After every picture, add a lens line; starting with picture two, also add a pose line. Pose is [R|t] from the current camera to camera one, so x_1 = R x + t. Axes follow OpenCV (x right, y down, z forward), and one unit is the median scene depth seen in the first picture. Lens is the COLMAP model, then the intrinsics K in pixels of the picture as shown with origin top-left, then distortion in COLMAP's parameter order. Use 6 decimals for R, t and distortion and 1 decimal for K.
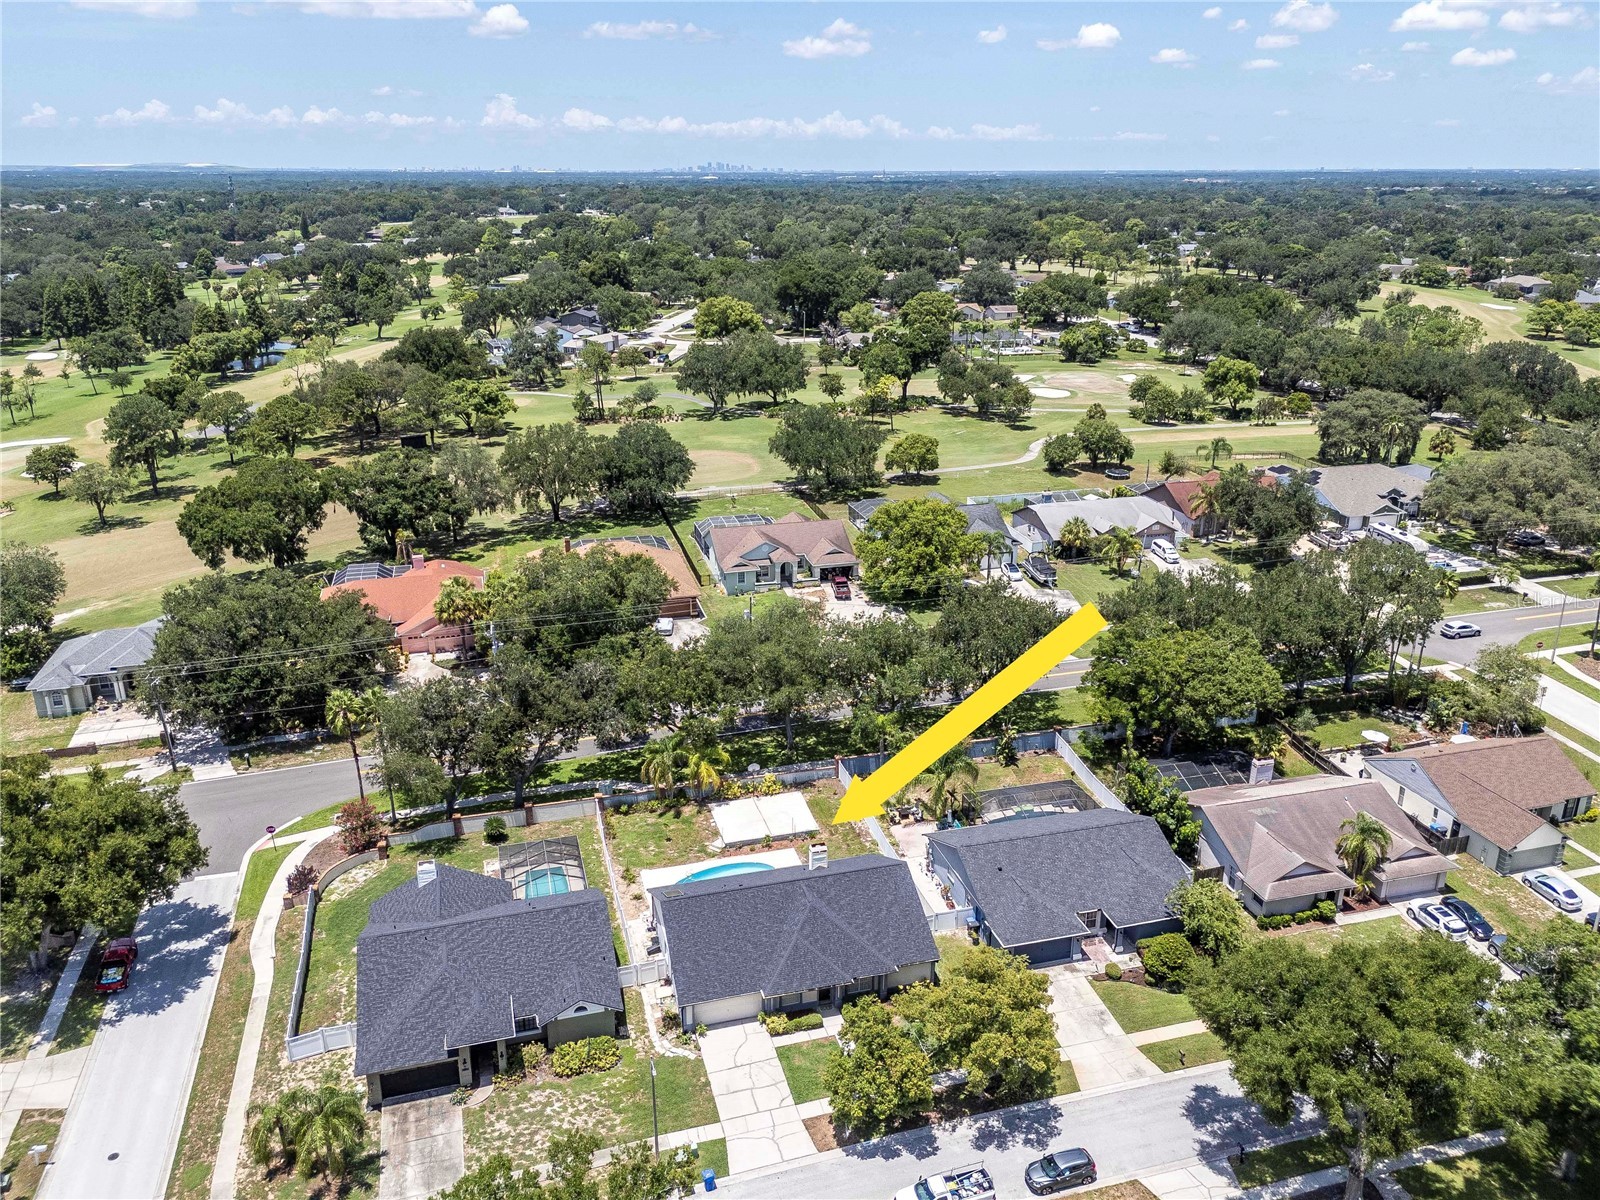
lens RADIAL K [[1199.7, 0, 800.0], [0, 1199.7, 600.0], [0, 0, 1]] dist [0.089022, -0.106586]
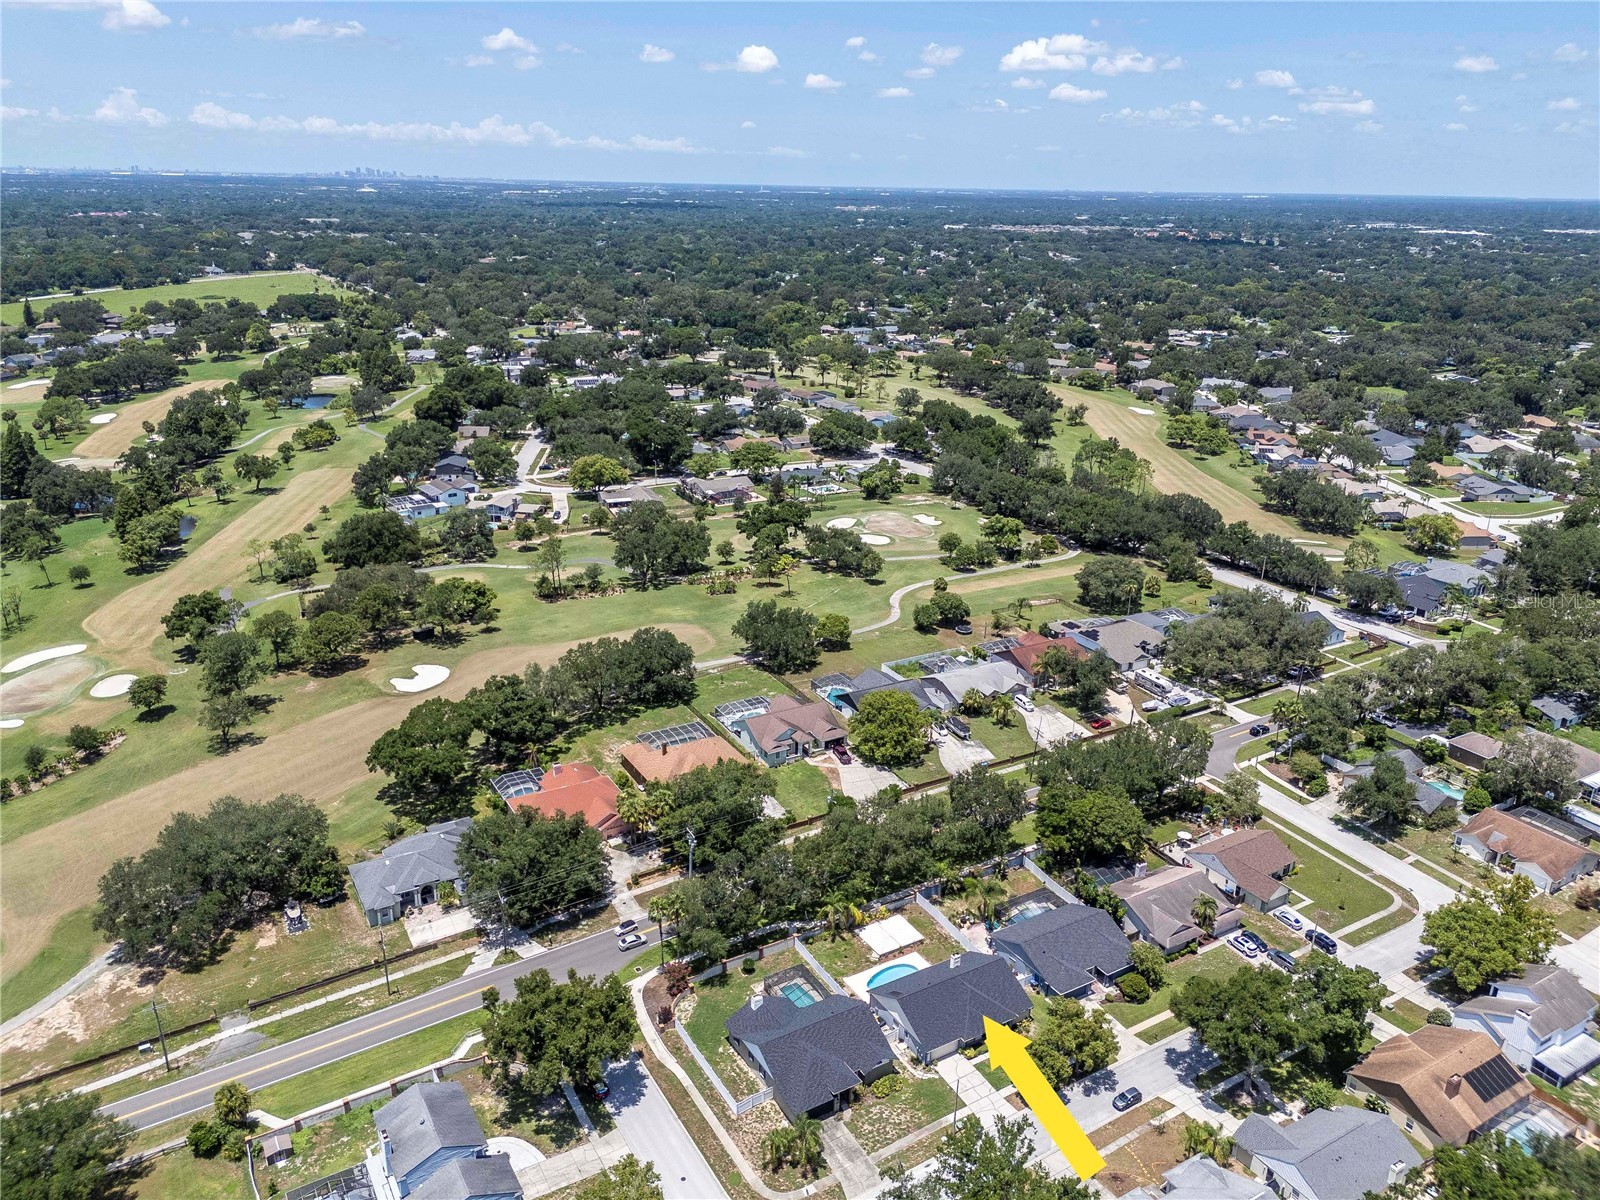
lens RADIAL K [[1166.7, 0, 802.9], [0, 1166.7, 593.9], [0, 0, 1]] dist [0.102940, -0.144292]
pose [[0.964401, -0.070919, 0.254756, -0.549648], [0.072771, 0.997346, 0.002163, -0.322350], [-0.254233, 0.016453, 0.967003, -0.618627]]
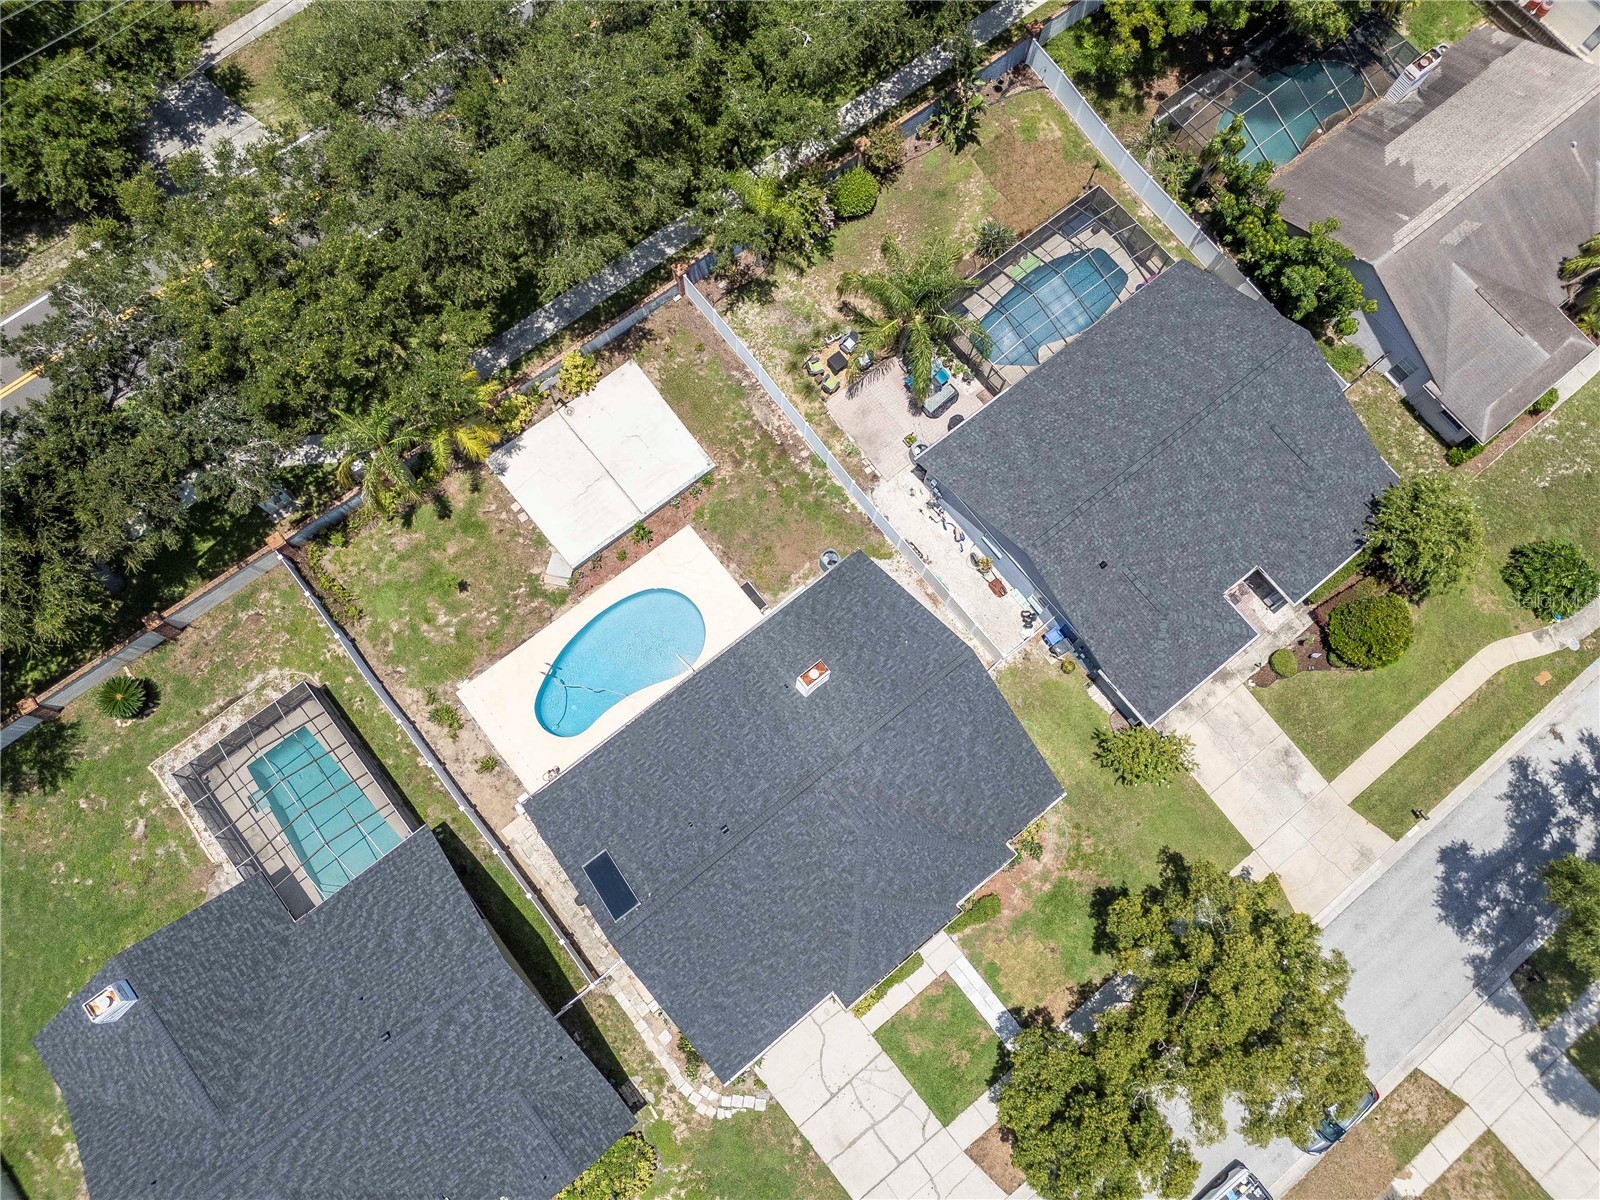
lens RADIAL K [[1199.7, 0, 800.0], [0, 1199.7, 600.0], [0, 0, 1]] dist [0.089022, -0.106586]
pose [[0.921231, -0.364509, 0.135893, -0.044562], [0.098296, 0.556100, 0.825282, -0.221681], [-0.376393, -0.746917, 0.548126, 0.626585]]
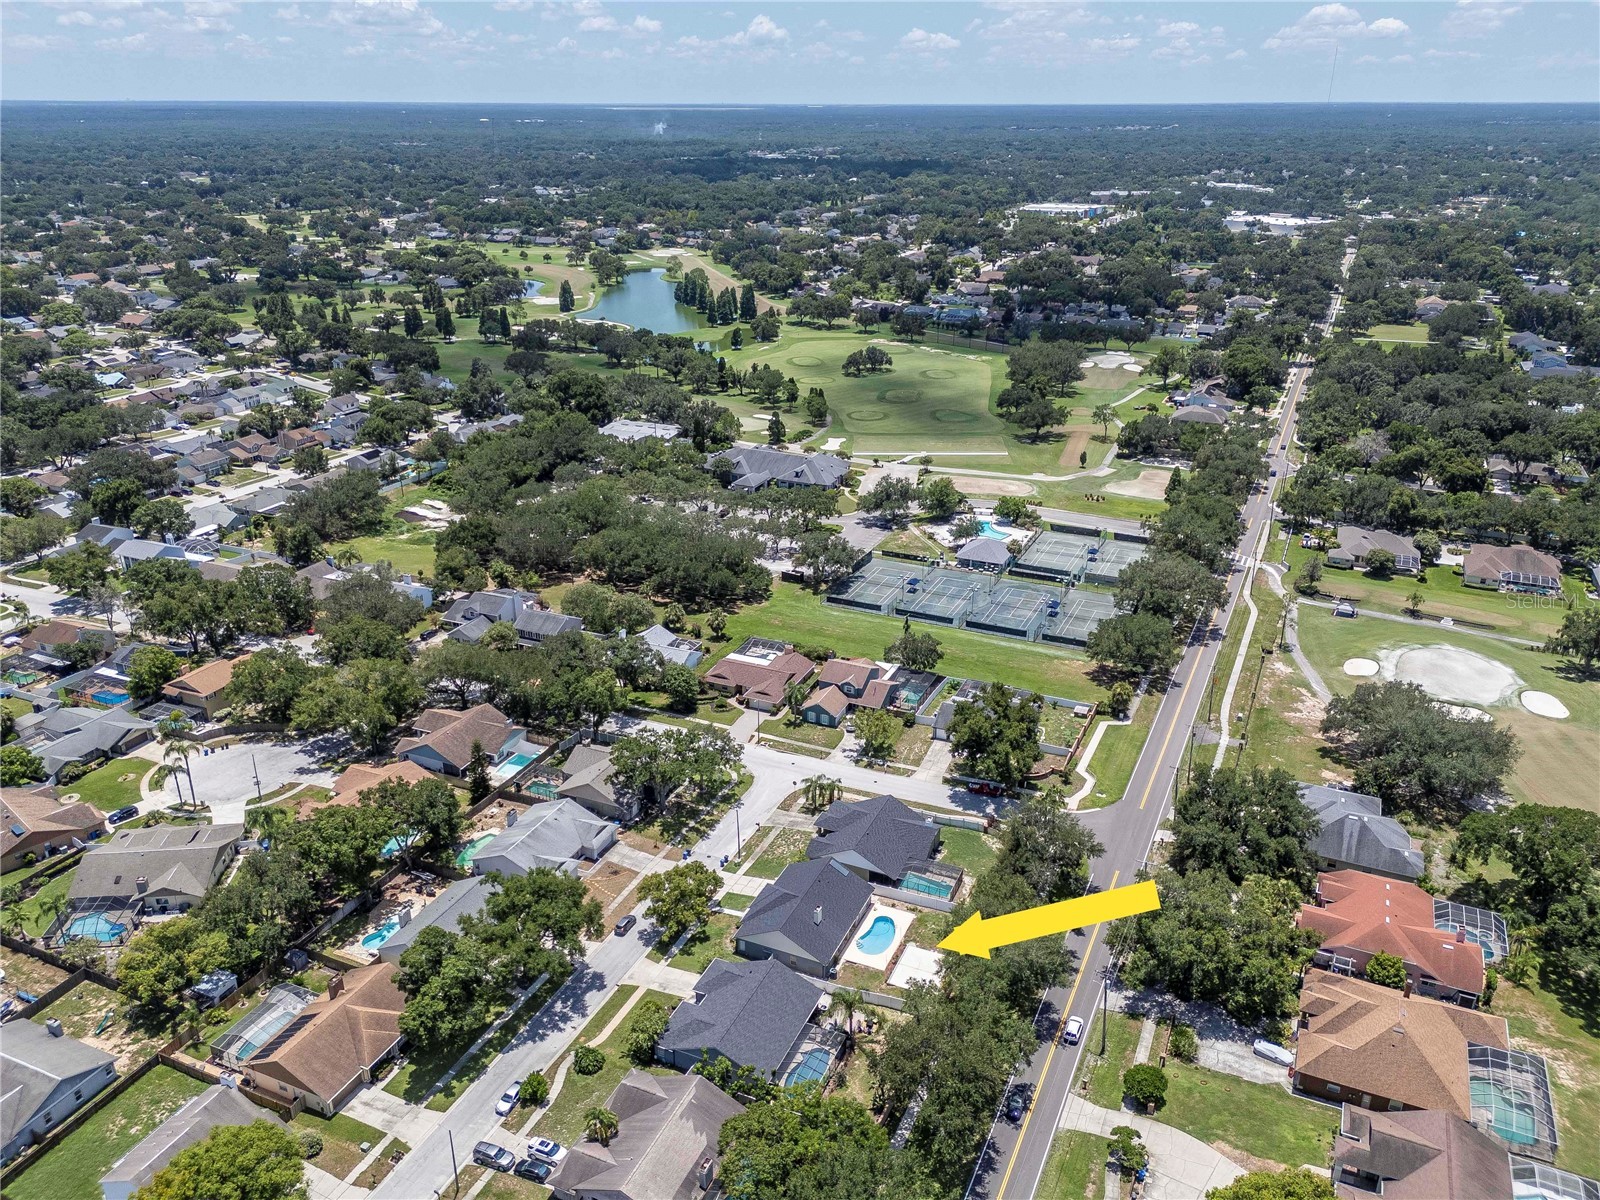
lens RADIAL K [[1185.5, 0, 805.2], [0, 1185.5, 596.4], [0, 0, 1]] dist [0.089433, -0.107506]
pose [[-0.639961, 0.292204, -0.710680, 1.005177], [-0.260237, 0.787800, 0.558254, -1.005195], [0.722998, 0.542206, -0.428119, 1.289166]]
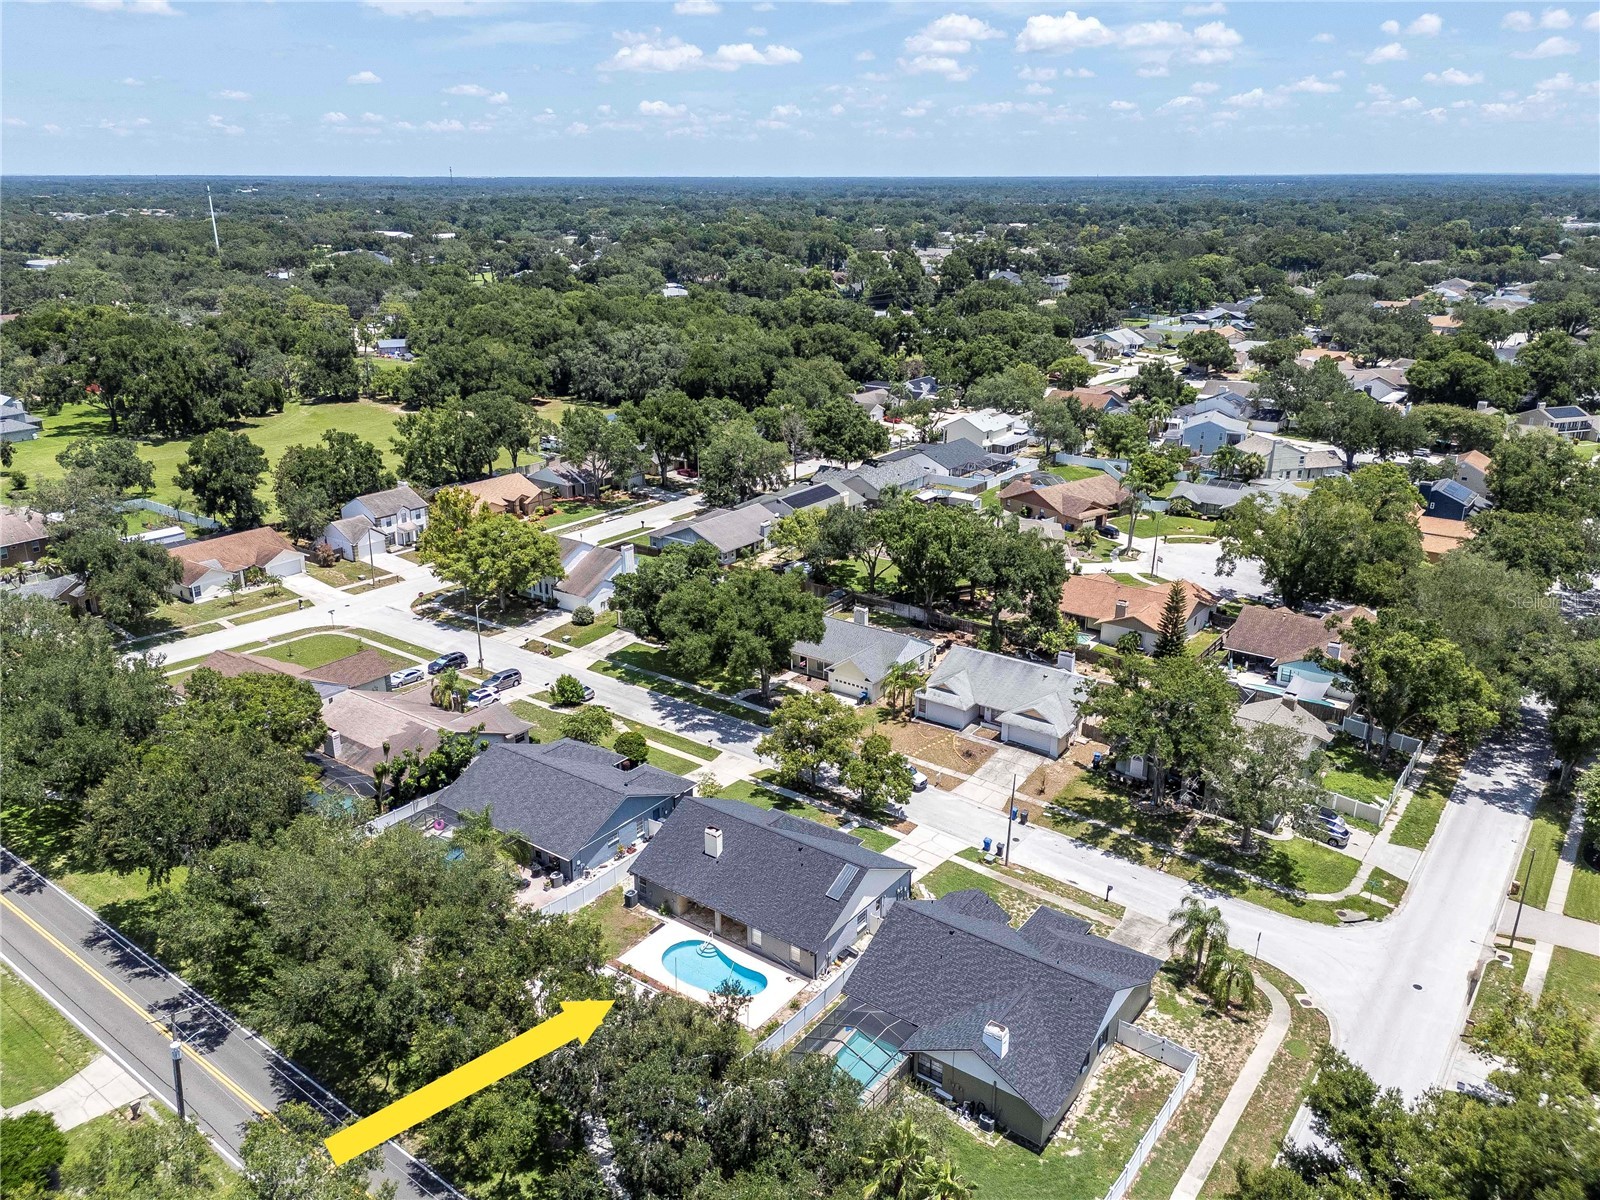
lens RADIAL K [[1199.7, 0, 800.0], [0, 1199.7, 600.0], [0, 0, 1]] dist [0.089022, -0.106586]
pose [[-0.612231, -0.264596, 0.745092, -0.645770], [0.262332, 0.820992, 0.507104, -0.399097], [-0.745892, 0.505926, -0.433225, 1.109445]]
